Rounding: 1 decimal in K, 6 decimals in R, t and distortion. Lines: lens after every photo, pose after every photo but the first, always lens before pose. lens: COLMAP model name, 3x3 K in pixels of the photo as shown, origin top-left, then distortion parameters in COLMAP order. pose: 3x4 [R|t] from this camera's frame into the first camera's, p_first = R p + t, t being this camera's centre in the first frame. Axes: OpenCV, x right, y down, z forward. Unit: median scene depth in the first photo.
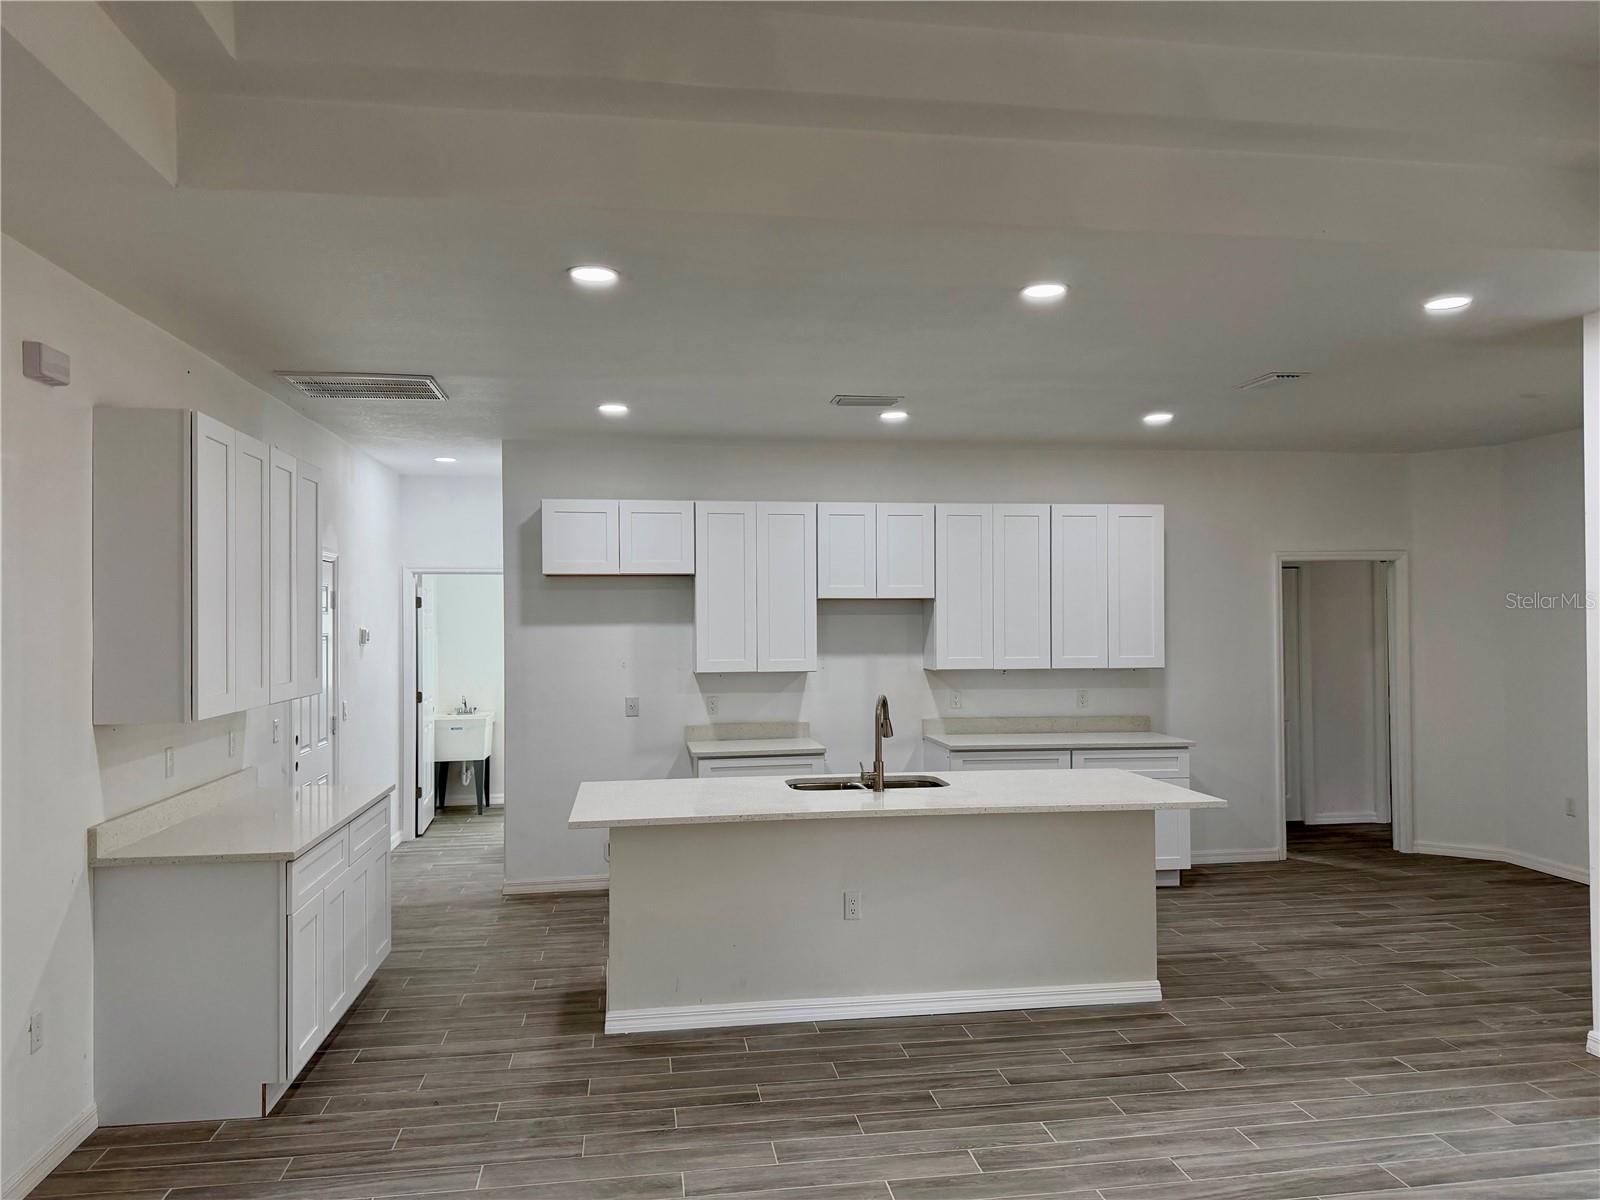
lens RADIAL K [[1125.5, 0, 798.5], [0, 1125.5, 597.5], [0, 0, 1]] dist [0.060710, -0.065193]
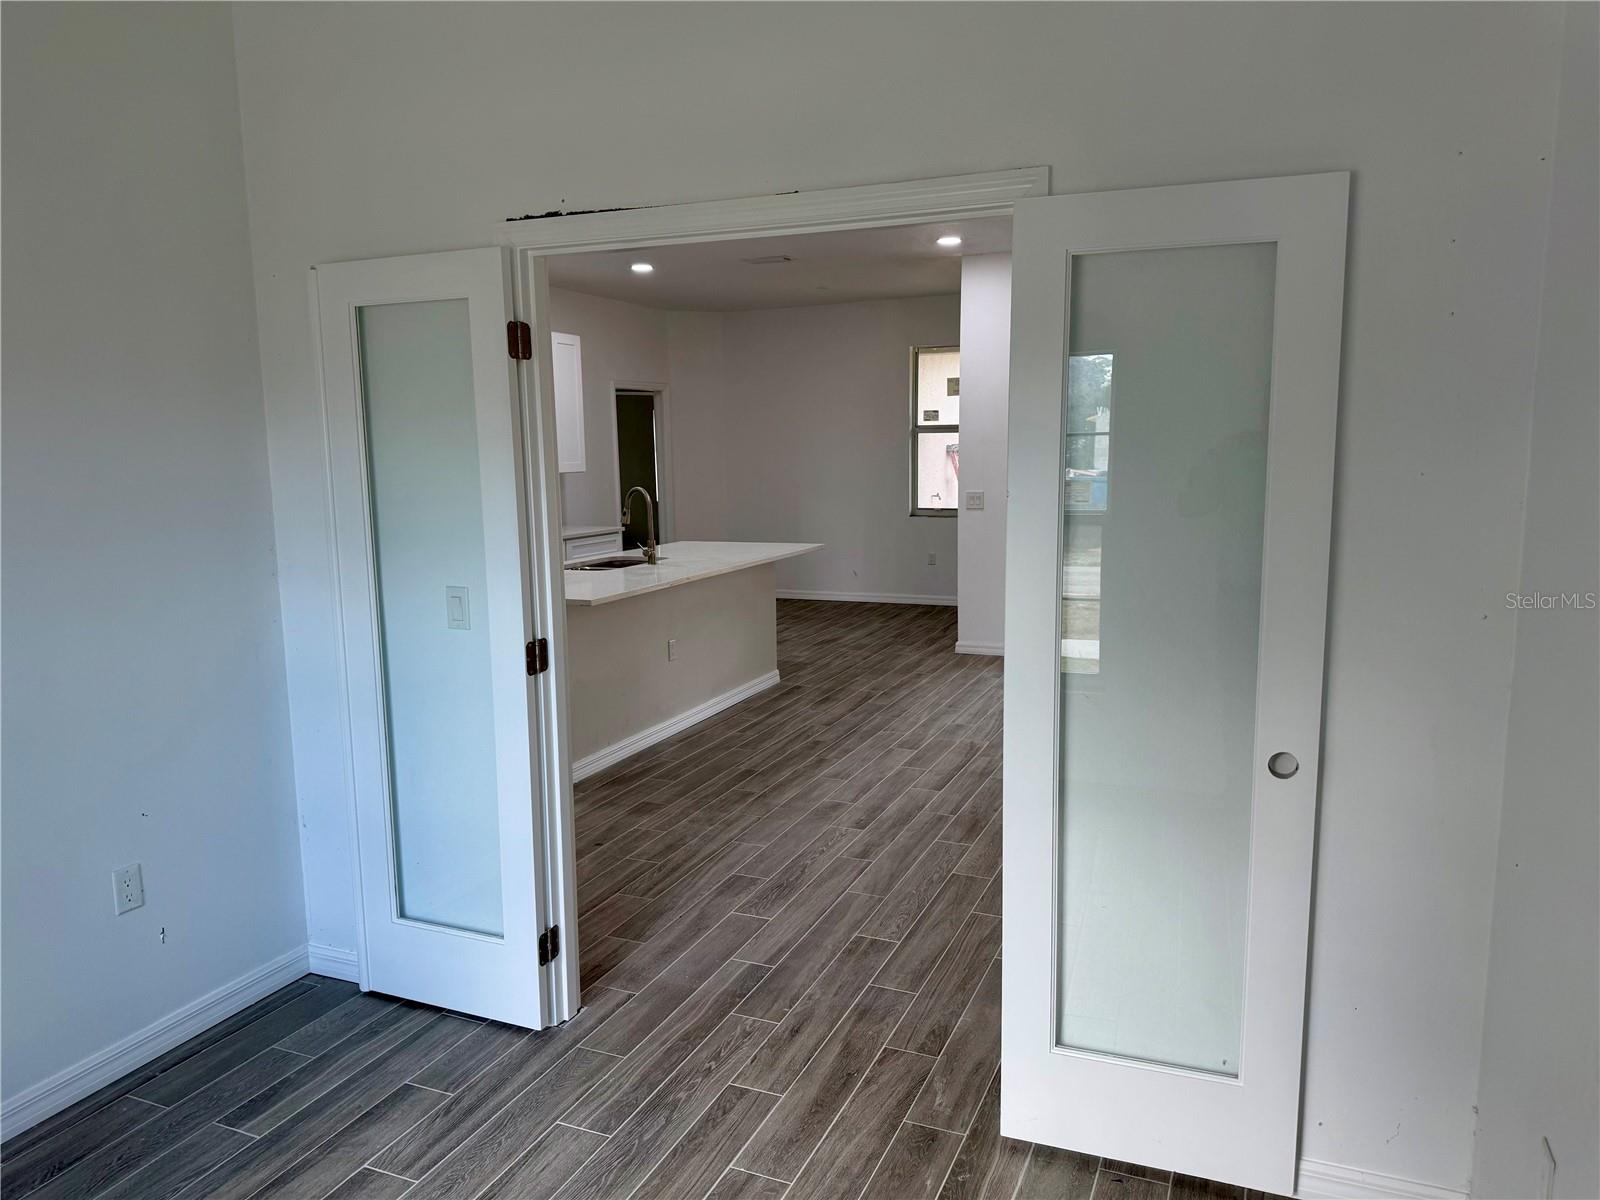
lens RADIAL K [[1125.5, 0, 797.8], [0, 1125.5, 611.6], [0, 0, 1]] dist [0.060710, -0.065193]
pose [[0.526238, -0.129633, 0.840398, -1.110559], [-0.006417, 0.987678, 0.156370, 0.032905], [-0.850313, -0.087681, 0.518922, 0.251852]]
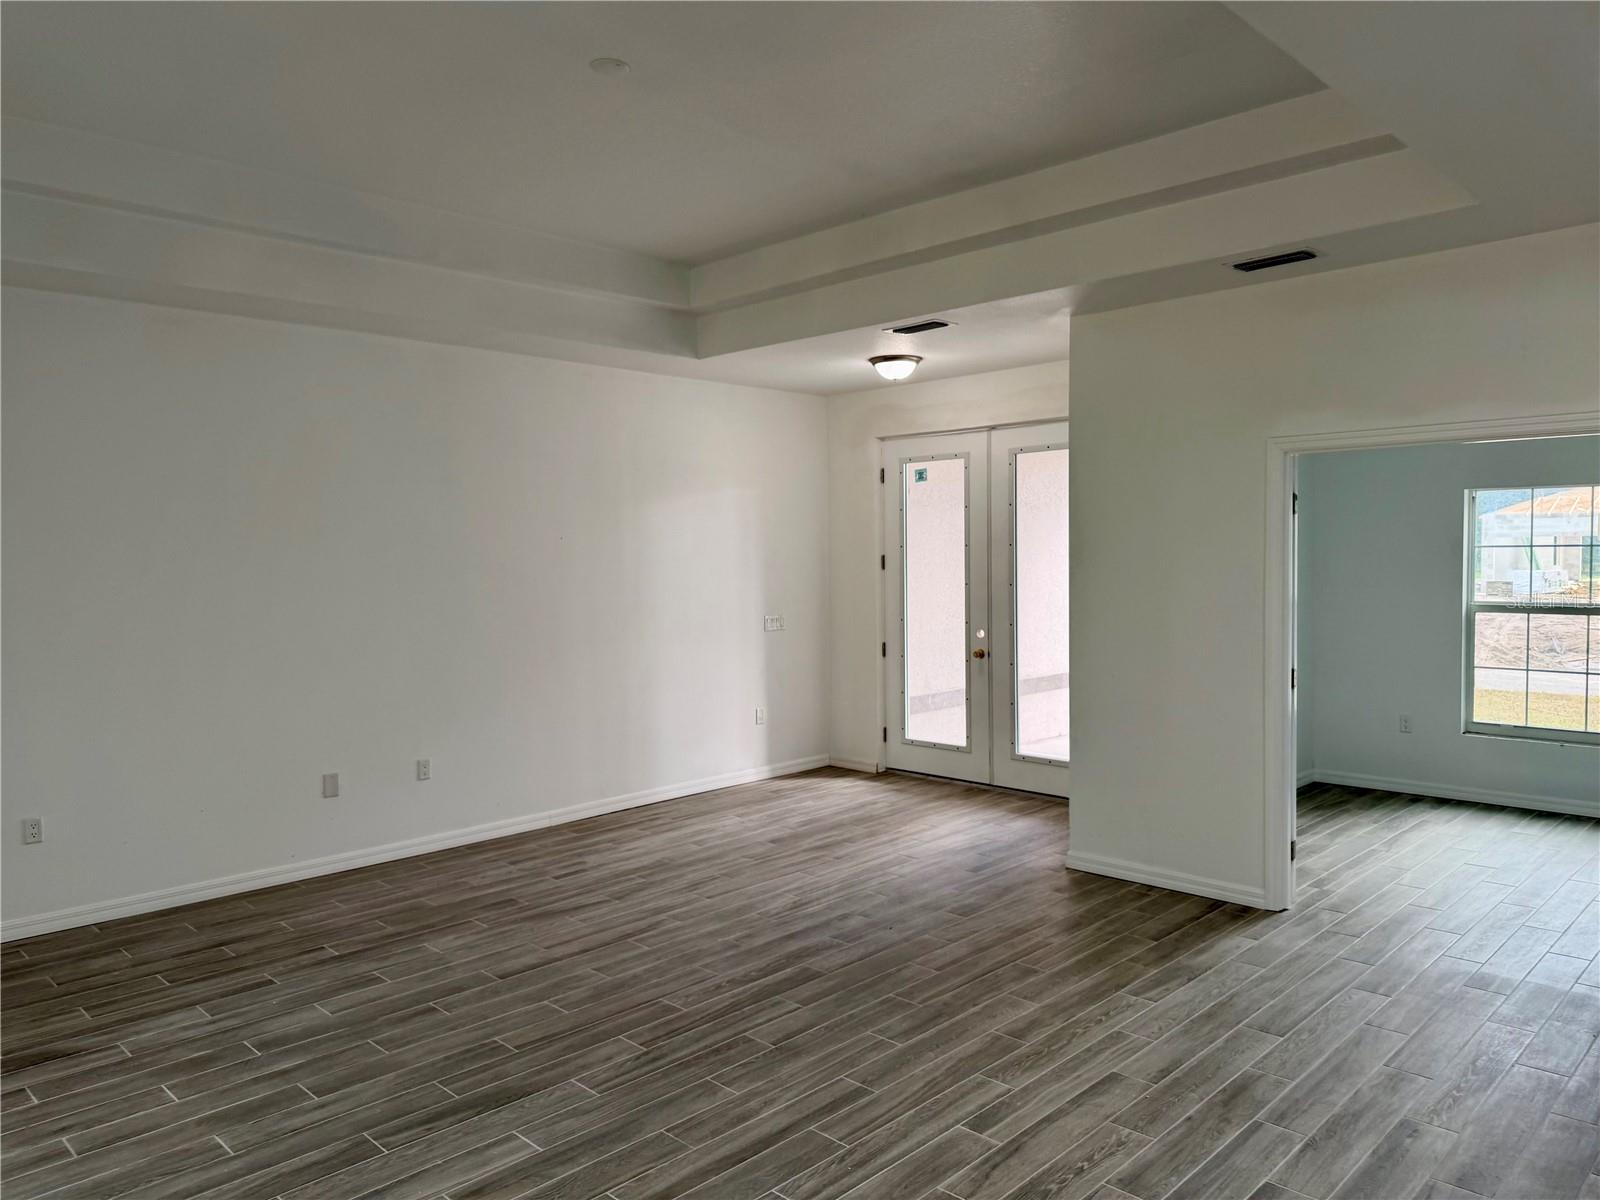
lens RADIAL K [[1125.5, 0, 793.4], [0, 1125.5, 602.5], [0, 0, 1]] dist [0.060710, -0.065193]
pose [[-0.798386, 0.049905, -0.600075, 0.661296], [0.033418, 0.998696, 0.038593, 0.018316], [0.601218, 0.010759, -0.799012, 1.147075]]
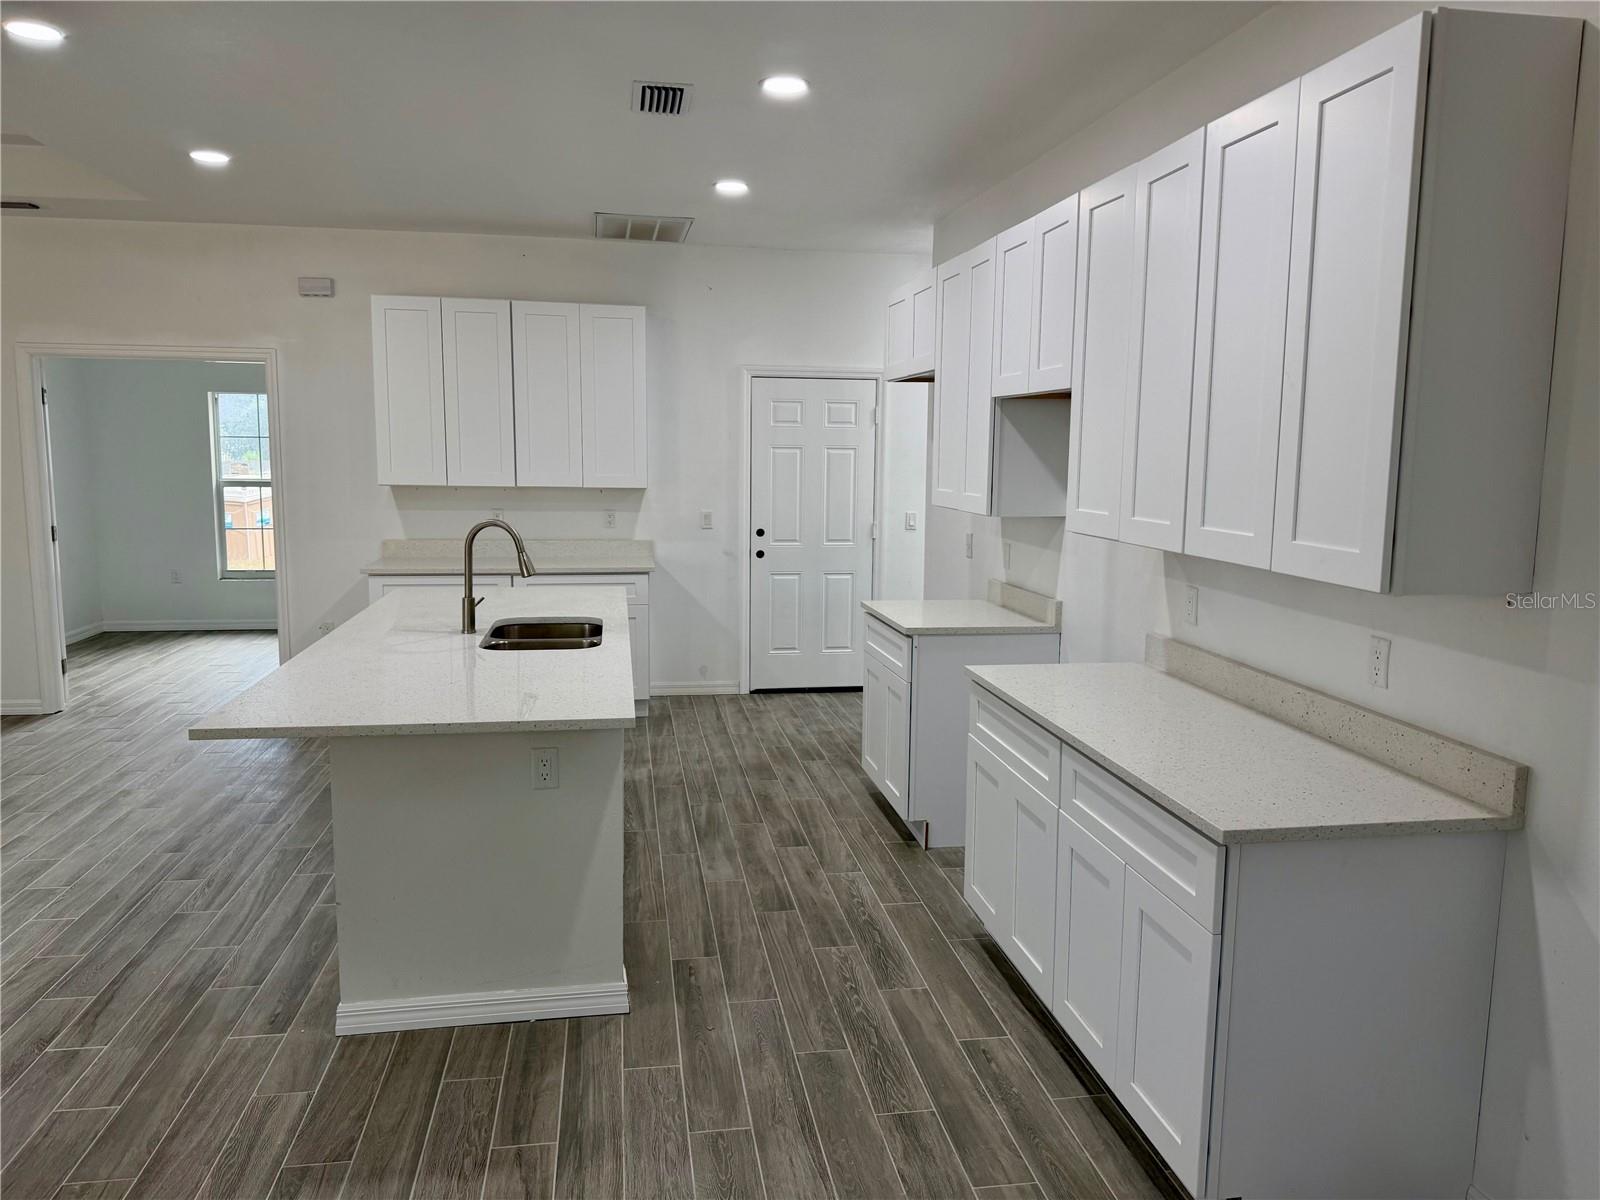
lens RADIAL K [[1125.5, 0, 792.8], [0, 1125.5, 580.7], [0, 0, 1]] dist [0.060710, -0.065193]
pose [[0.011574, 0.130999, -0.991315, 1.100479], [0.009352, 0.991324, 0.131110, 0.033156], [0.999889, -0.010788, 0.010248, 1.509468]]
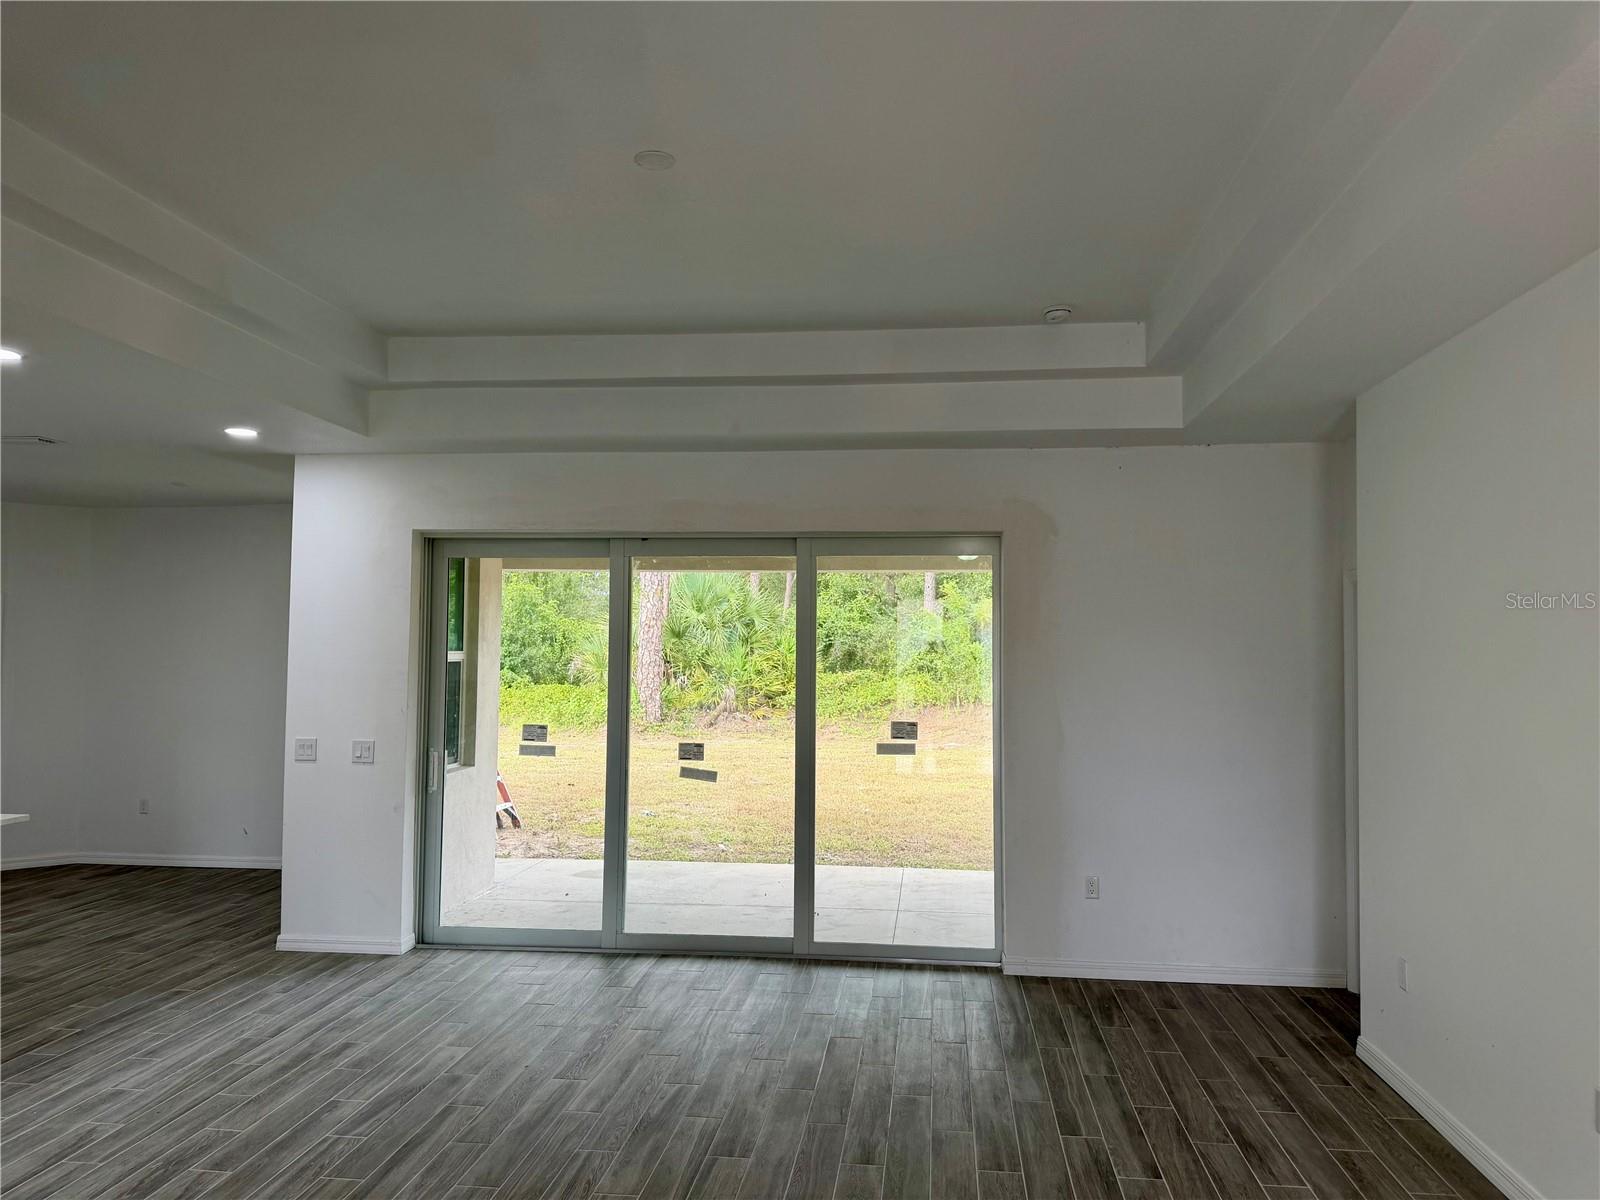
lens RADIAL K [[1125.5, 0, 812.0], [0, 1125.5, 555.3], [0, 0, 1]] dist [0.060710, -0.065193]
pose [[0.255165, 0.094824, 0.962236, -0.633547], [-0.029361, 0.995480, -0.090314, 0.000812], [-0.966452, -0.005207, 0.256796, -0.052126]]
